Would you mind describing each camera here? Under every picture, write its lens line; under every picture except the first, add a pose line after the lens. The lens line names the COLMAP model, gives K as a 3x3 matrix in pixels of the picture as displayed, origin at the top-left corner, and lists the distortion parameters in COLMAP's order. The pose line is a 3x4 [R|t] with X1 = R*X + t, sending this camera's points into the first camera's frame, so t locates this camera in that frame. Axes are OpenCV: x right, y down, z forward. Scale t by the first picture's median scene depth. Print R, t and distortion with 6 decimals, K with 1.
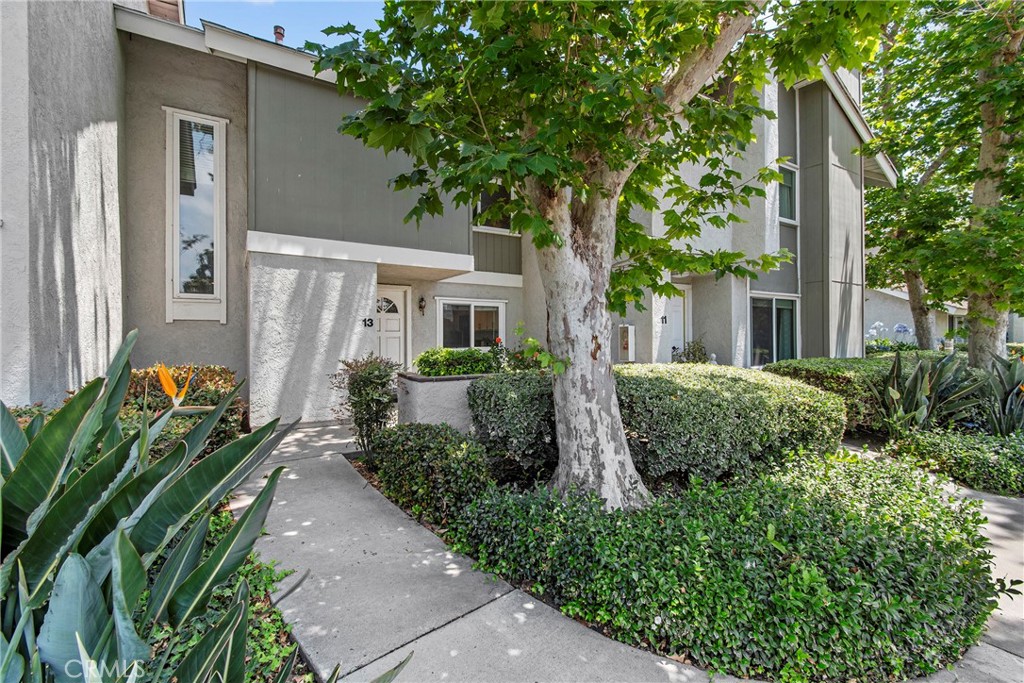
lens RADIAL K [[451.8, 0, 511.9], [0, 451.8, 338.3], [0, 0, 1]] dist [0.005690, -0.000463]
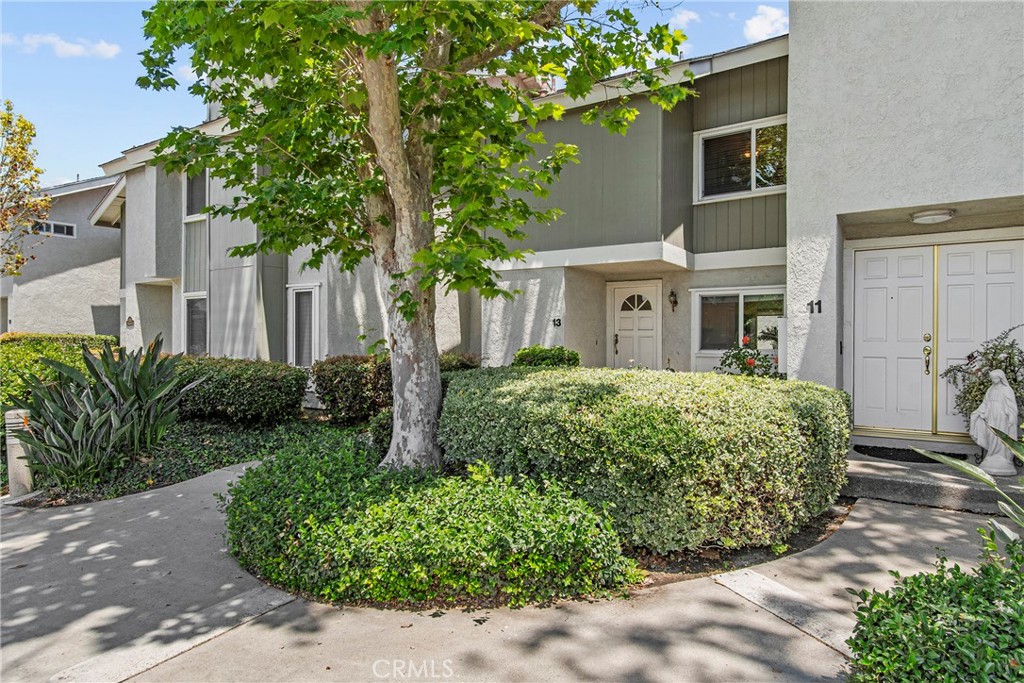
lens RADIAL K [[614.5, 0, 512.0], [0, 614.5, 341.6], [0, 0, 1]] dist [0.000215, 0.000042]
pose [[0.391338, 0.006795, -0.920222, 1.018876], [-0.006249, 0.999969, 0.004726, 0.004201], [0.920226, 0.003901, 0.391368, 0.338149]]
